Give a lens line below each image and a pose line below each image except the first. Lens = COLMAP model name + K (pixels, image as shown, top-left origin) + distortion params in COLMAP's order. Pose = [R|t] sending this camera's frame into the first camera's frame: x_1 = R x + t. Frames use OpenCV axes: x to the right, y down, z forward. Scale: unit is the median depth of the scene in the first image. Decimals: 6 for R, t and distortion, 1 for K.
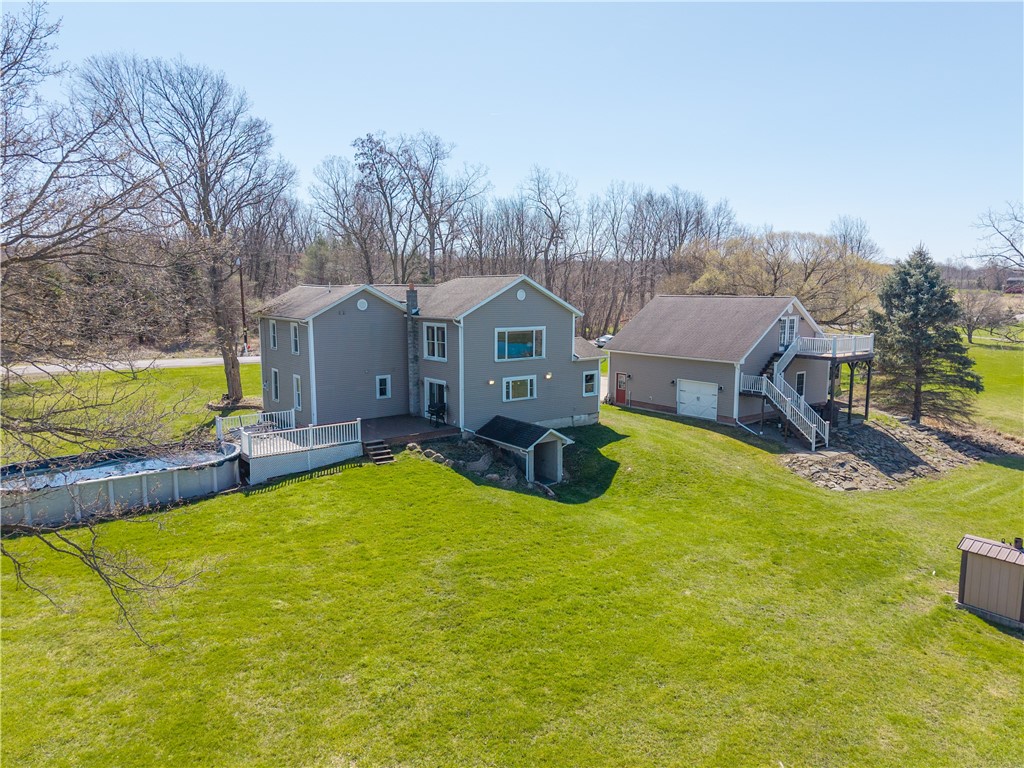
lens RADIAL K [[688.0, 0, 512.0], [0, 688.0, 384.0], [0, 0, 1]] dist [0.008987, -0.002495]
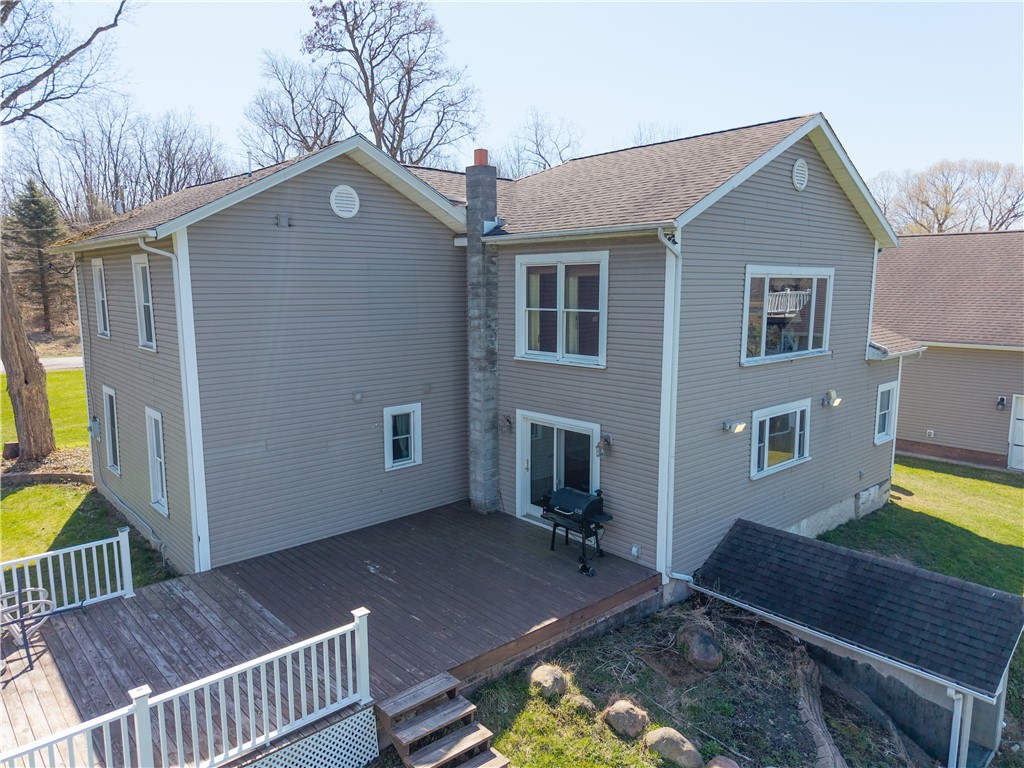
lens RADIAL K [[685.2, 0, 489.5], [0, 685.2, 384.5], [0, 0, 1]] dist [0.033133, -0.000040]
pose [[0.999020, -0.011990, 0.042601, -0.157358], [0.011633, 0.999895, 0.008631, -0.026390], [-0.042700, -0.008127, 0.999055, 0.639435]]
